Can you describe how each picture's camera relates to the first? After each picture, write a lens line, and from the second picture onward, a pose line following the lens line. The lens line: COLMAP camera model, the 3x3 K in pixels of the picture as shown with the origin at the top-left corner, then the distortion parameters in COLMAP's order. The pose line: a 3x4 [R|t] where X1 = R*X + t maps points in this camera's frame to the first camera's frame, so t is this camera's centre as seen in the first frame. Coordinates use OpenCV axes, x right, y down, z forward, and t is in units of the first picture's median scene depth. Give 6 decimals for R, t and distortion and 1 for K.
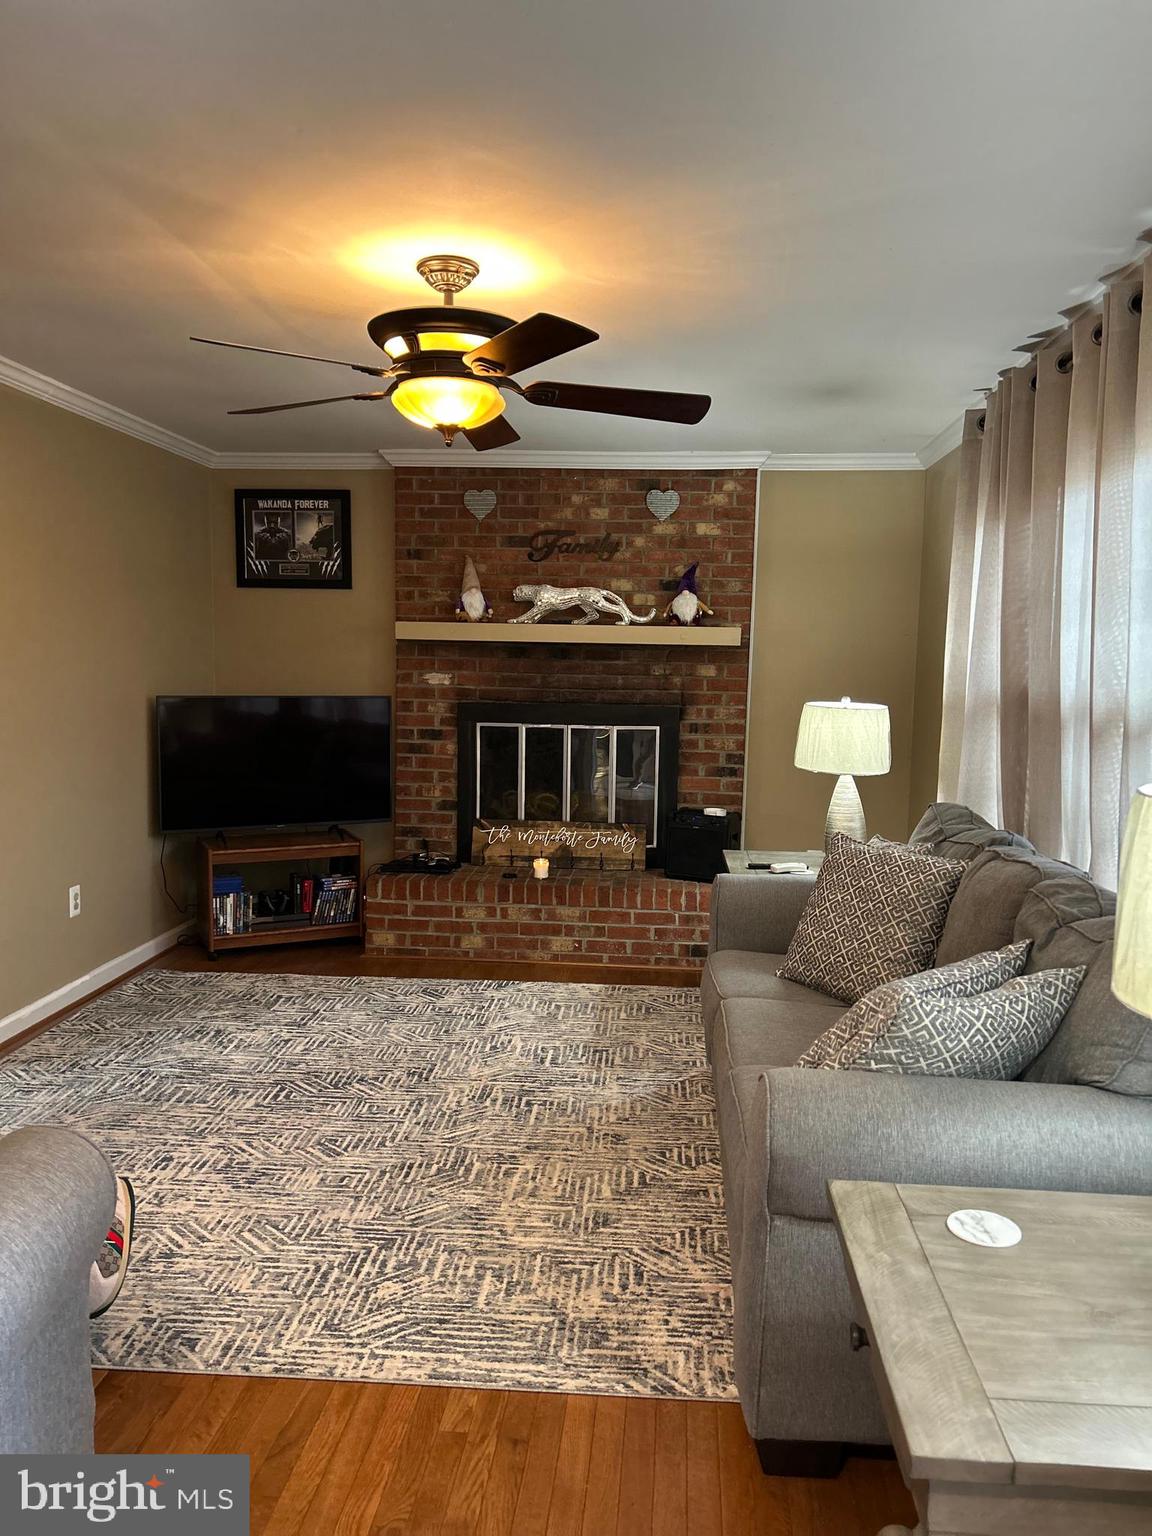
lens RADIAL K [[1146.2, 0, 581.0], [0, 1146.2, 782.6], [0, 0, 1]] dist [0.118495, -0.252717]
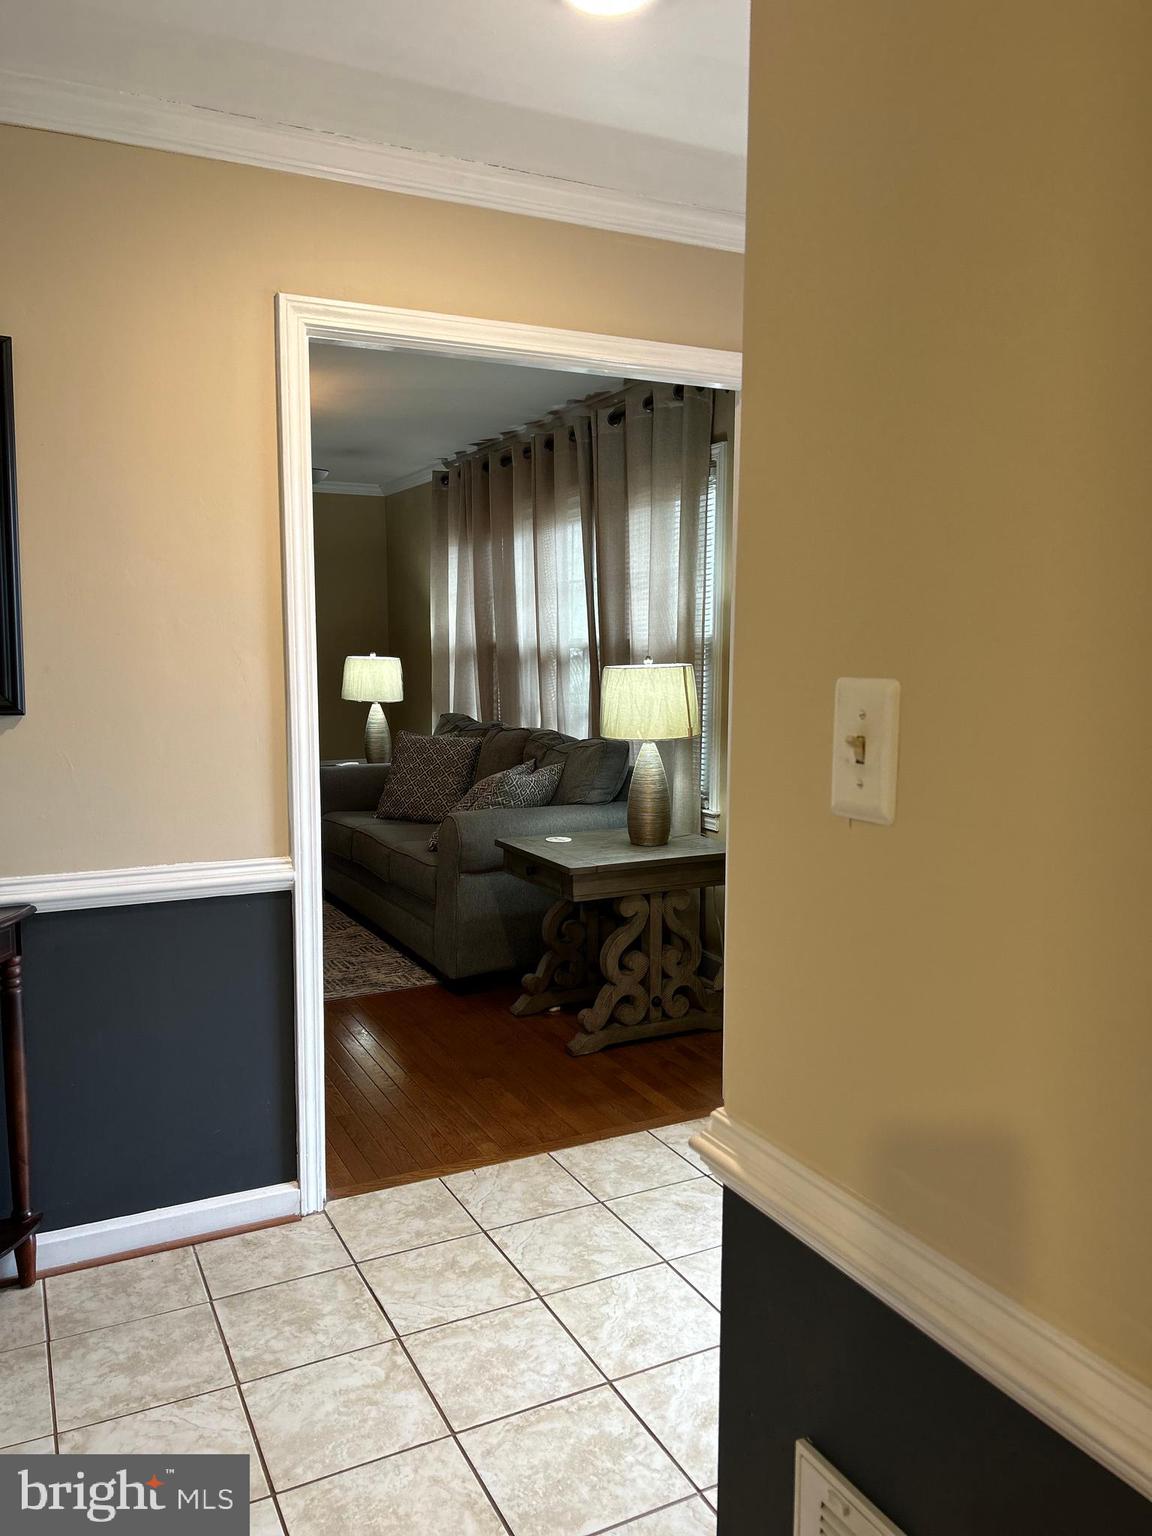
lens RADIAL K [[1161.2, 0, 576.0], [0, 1161.2, 768.0], [0, 0, 1]] dist [0.086765, -0.095012]
pose [[0.854547, -0.072969, 0.514223, -0.271430], [0.065596, 0.997316, 0.032511, 0.037102], [-0.515216, 0.005949, 0.857040, -0.363334]]
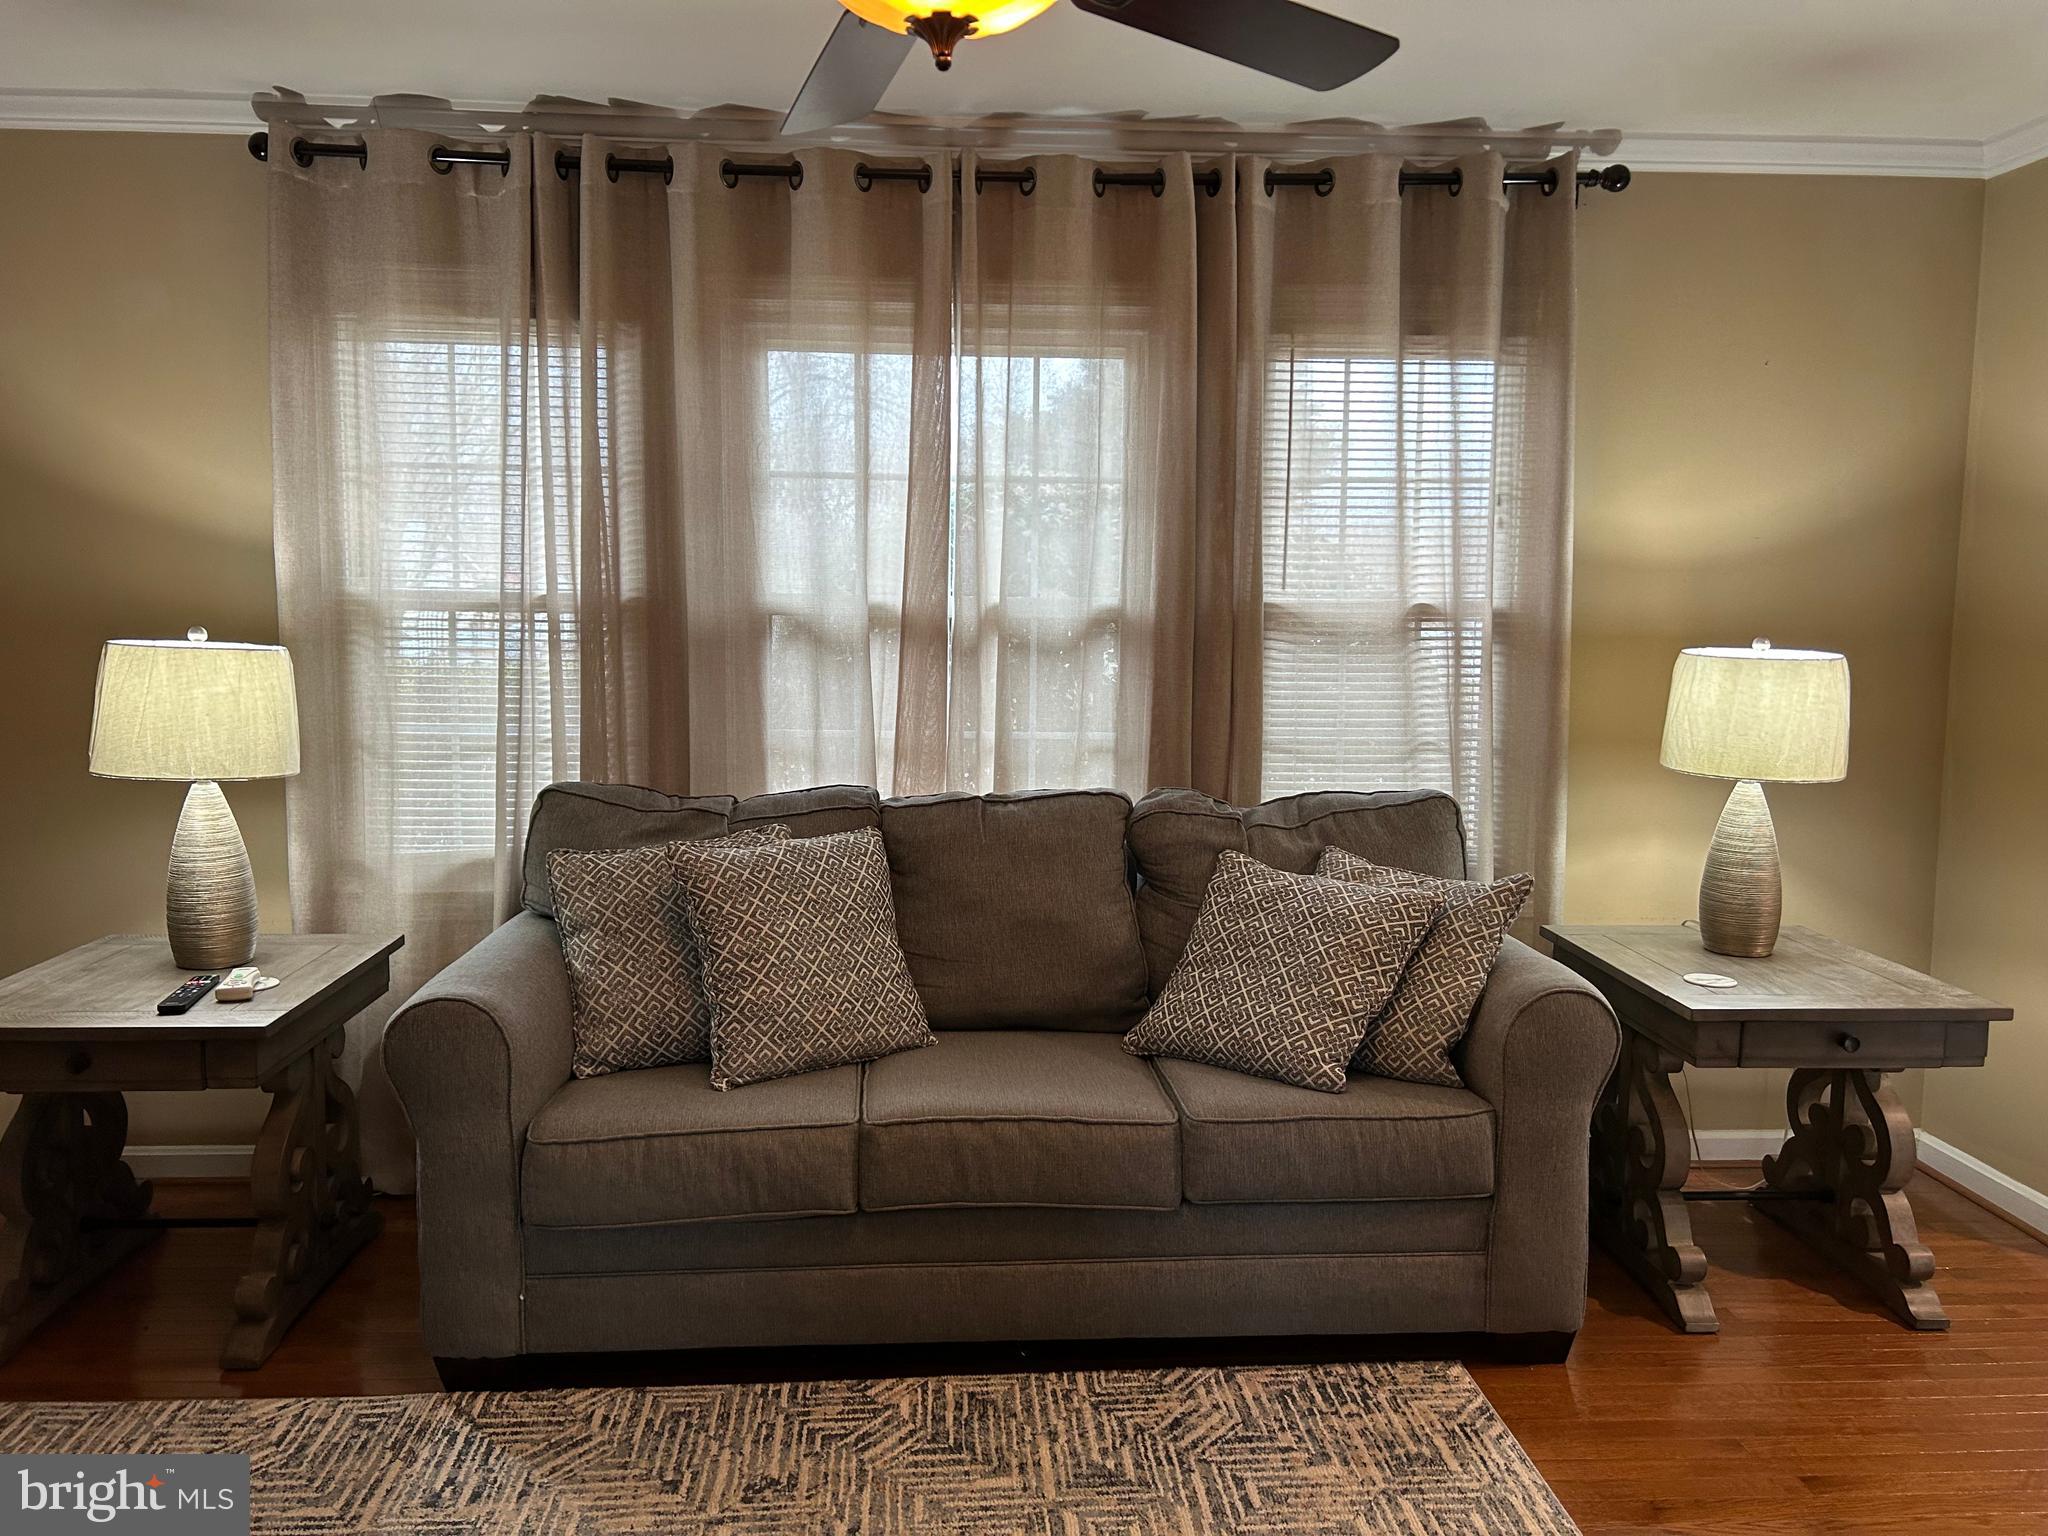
lens RADIAL K [[1548.3, 0, 1024.0], [0, 1548.3, 768.0], [0, 0, 1]] dist [0.086765, -0.095012]
pose [[-0.141910, -0.124177, 0.982060, -0.392039], [0.085892, 0.986814, 0.137190, -0.060829], [-0.986146, 0.103819, -0.129373, 0.576822]]
